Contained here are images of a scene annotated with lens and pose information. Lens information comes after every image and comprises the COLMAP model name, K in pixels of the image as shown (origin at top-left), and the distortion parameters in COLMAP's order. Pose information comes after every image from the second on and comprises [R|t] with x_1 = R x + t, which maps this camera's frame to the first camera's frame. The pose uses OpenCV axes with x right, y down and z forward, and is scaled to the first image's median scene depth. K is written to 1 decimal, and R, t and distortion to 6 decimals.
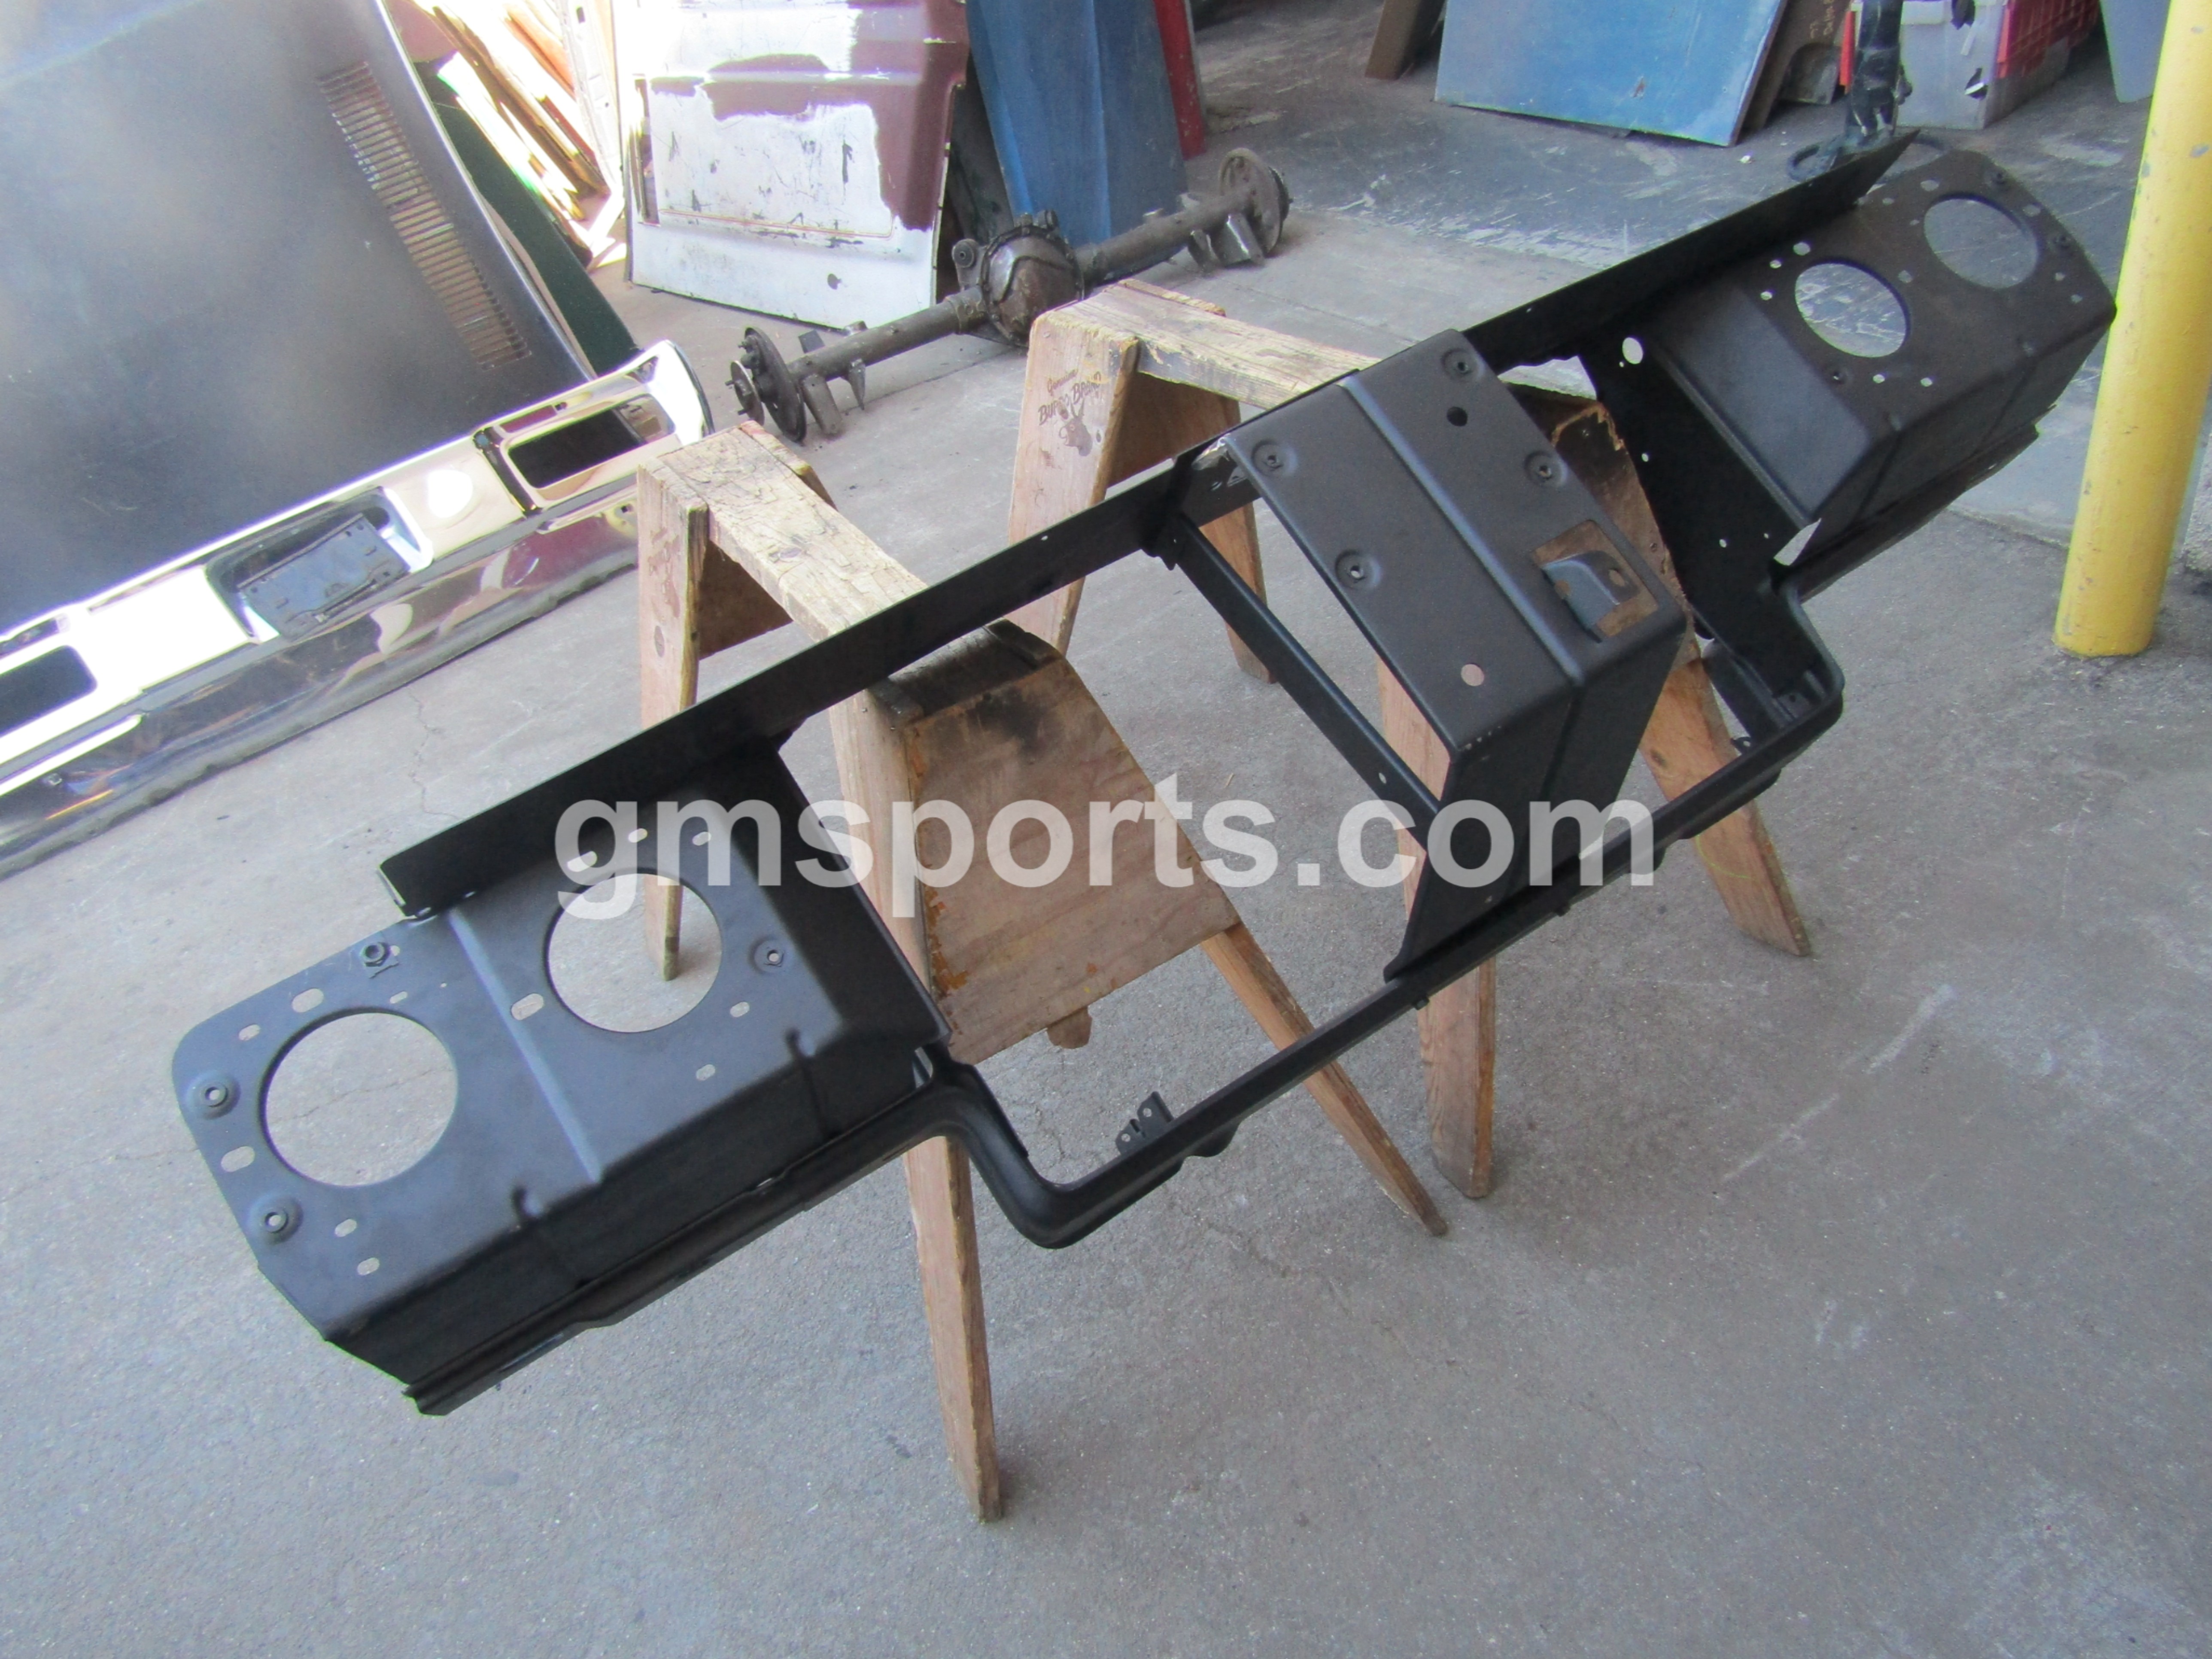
lens RADIAL K [[1567.8, 0, 1100.5], [0, 1567.8, 838.3], [0, 0, 1]] dist [-0.005202, -0.000960]
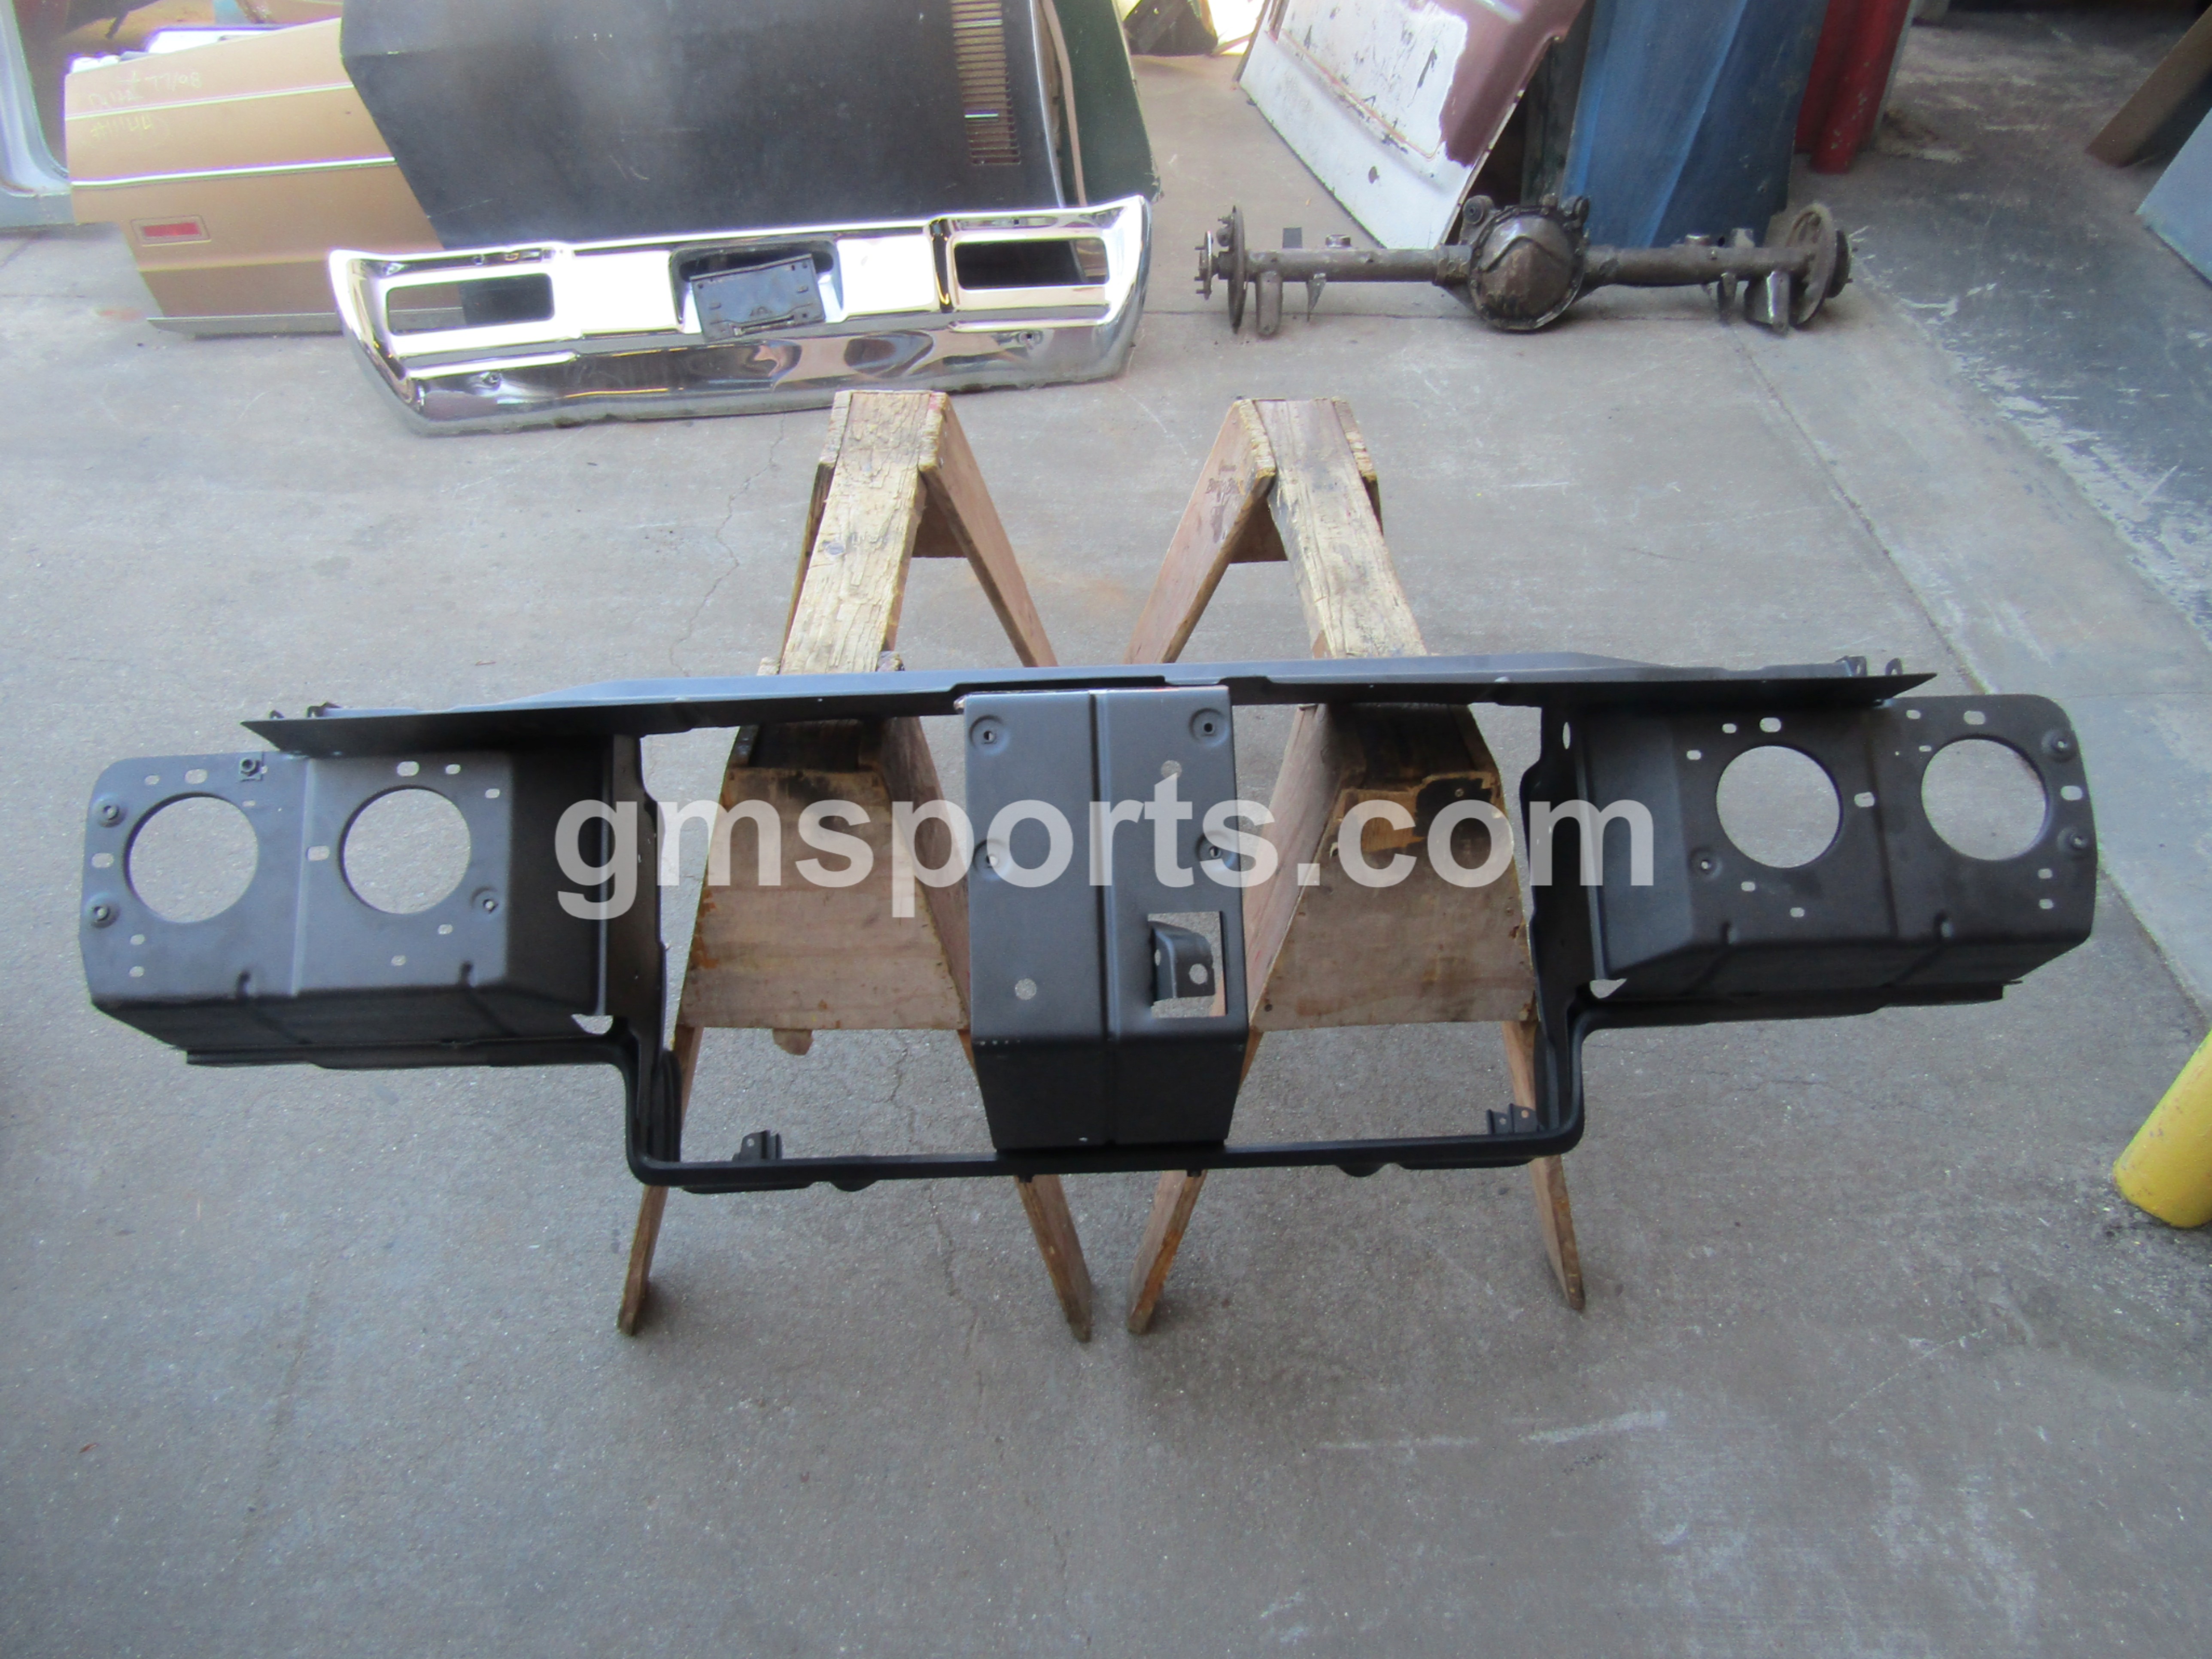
lens RADIAL K [[1567.8, 0, 1096.0], [0, 1567.8, 836.3], [0, 0, 1]] dist [-0.005202, -0.000960]
pose [[0.845200, 0.474701, -0.245552, 0.331292], [-0.435744, 0.878094, 0.197682, -0.293578], [0.309458, -0.060083, 0.949013, -0.043966]]
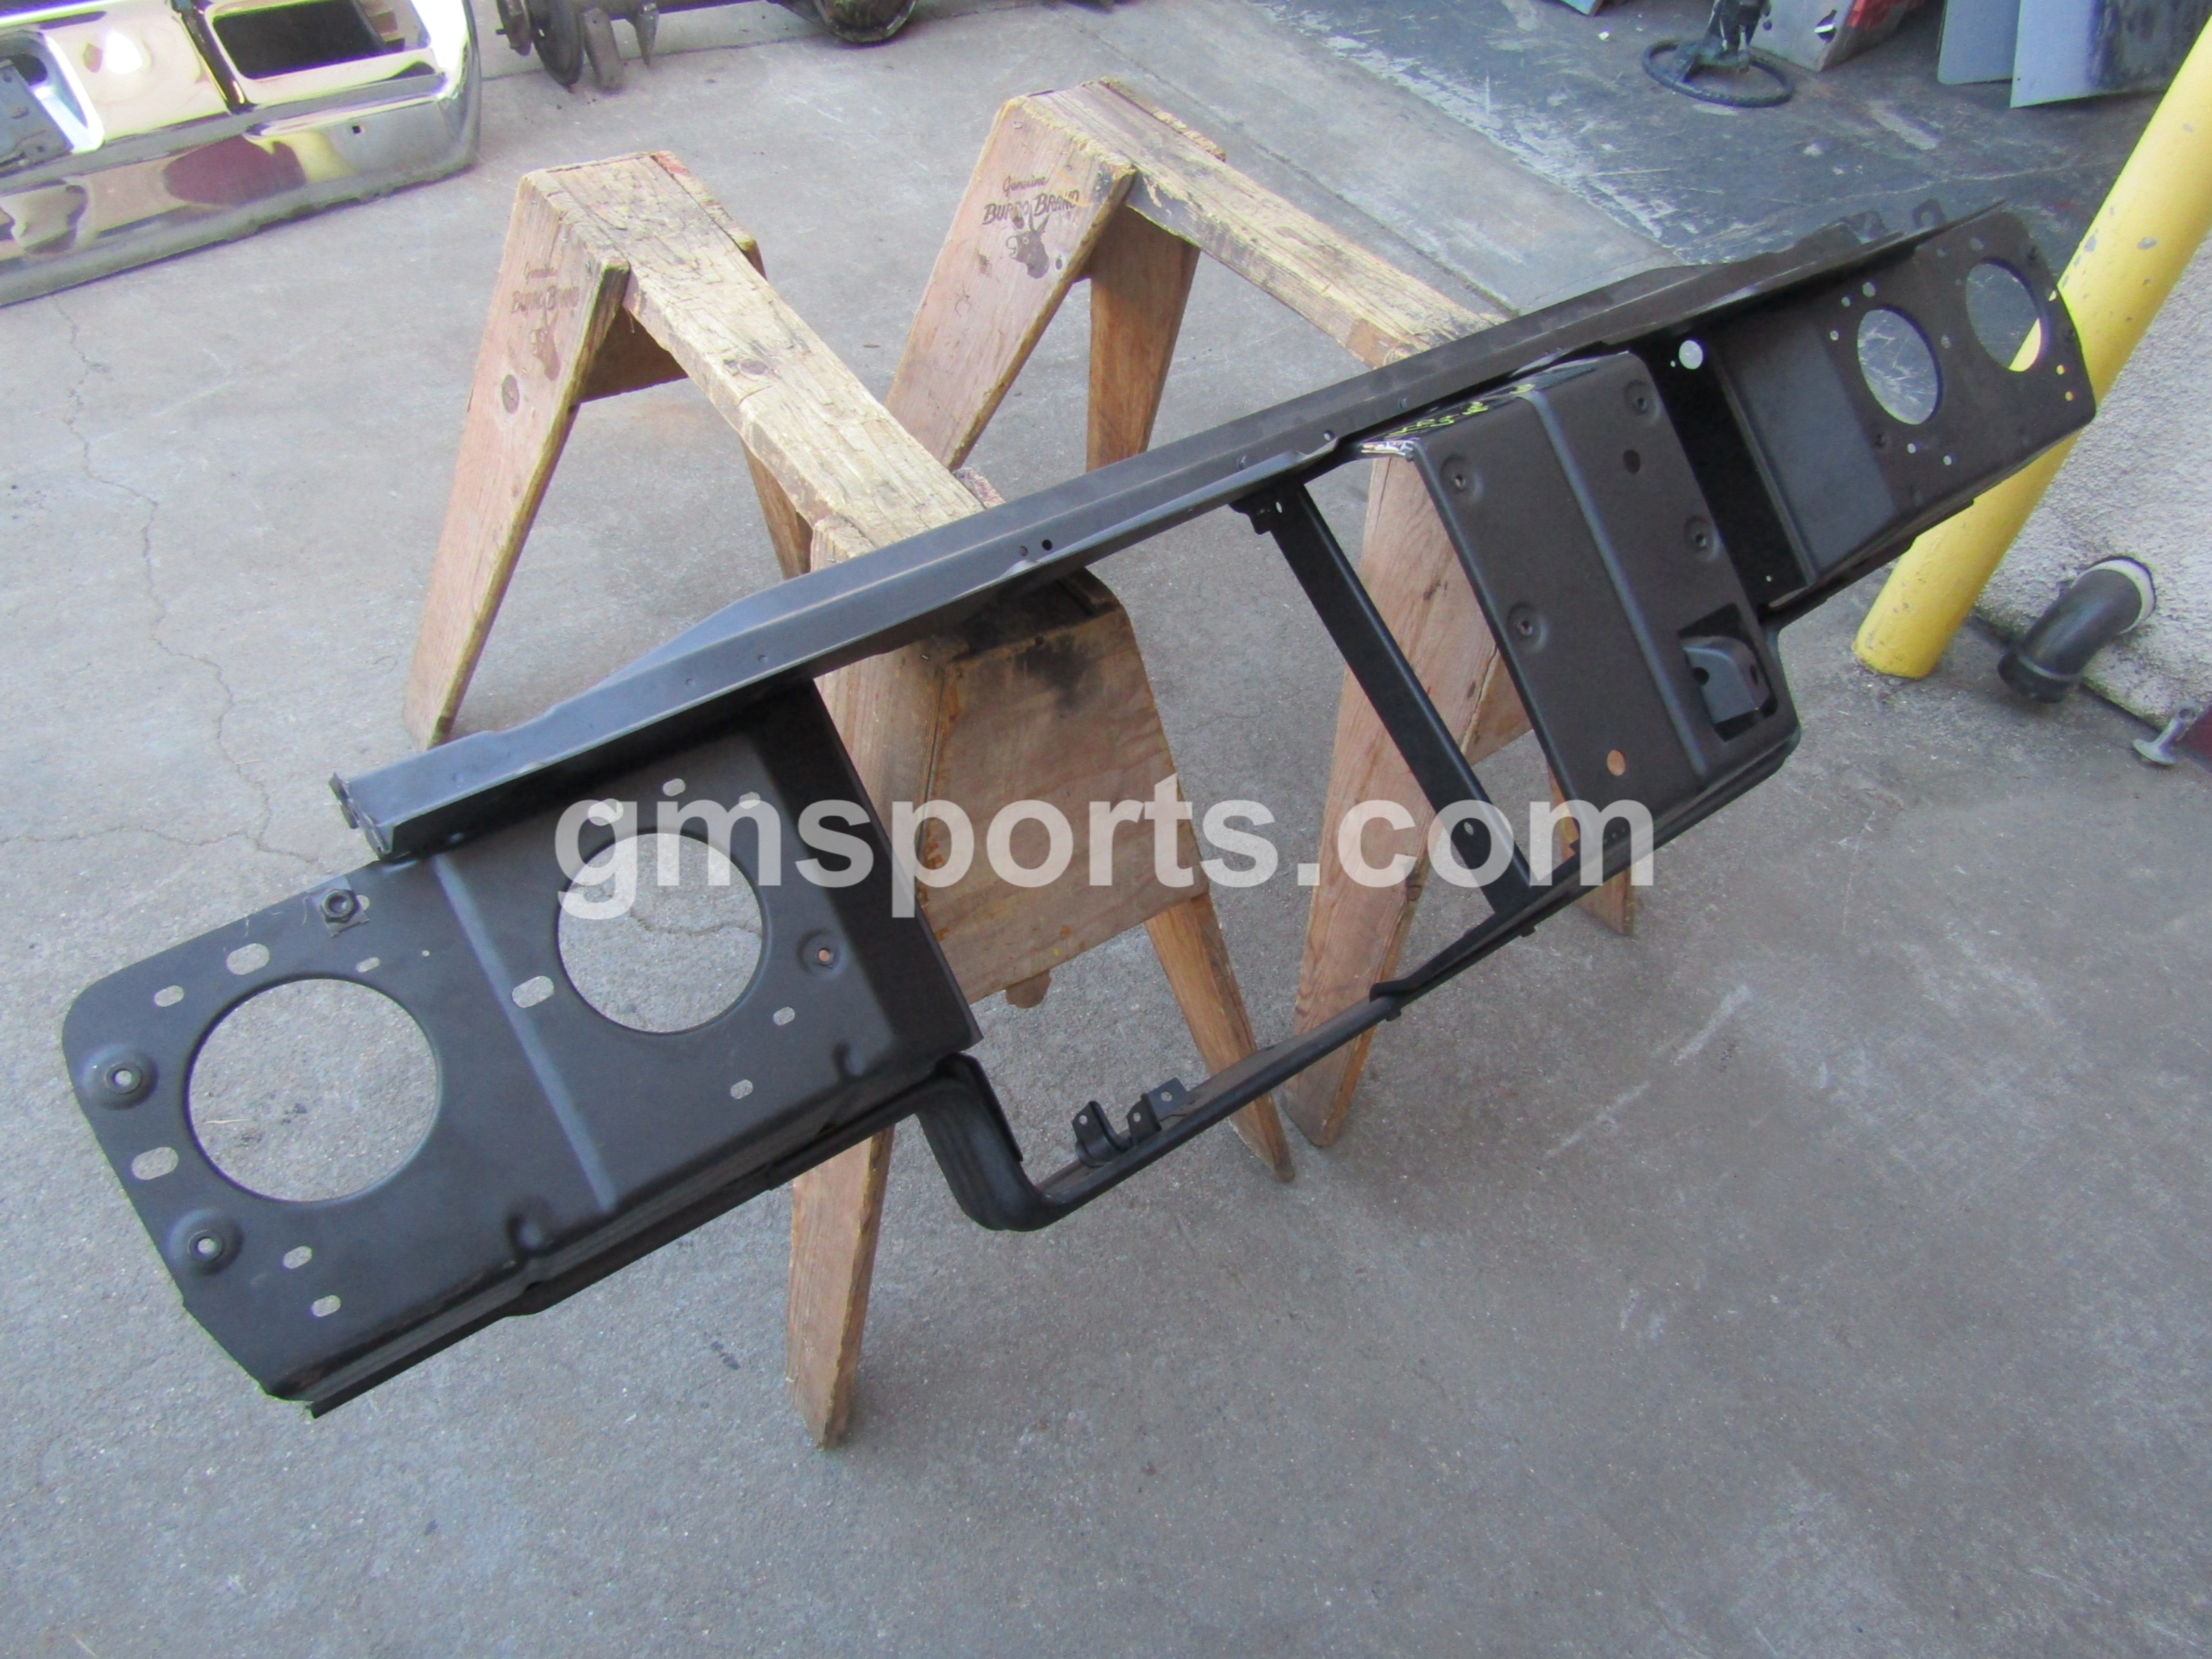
lens RADIAL K [[1567.8, 0, 1093.7], [0, 1567.8, 835.0], [0, 0, 1]] dist [-0.005202, -0.000960]
pose [[0.955251, 0.141166, 0.259939, -0.196776], [-0.184932, 0.970870, 0.152354, -0.095667], [-0.230860, -0.193607, 0.953530, 0.105709]]
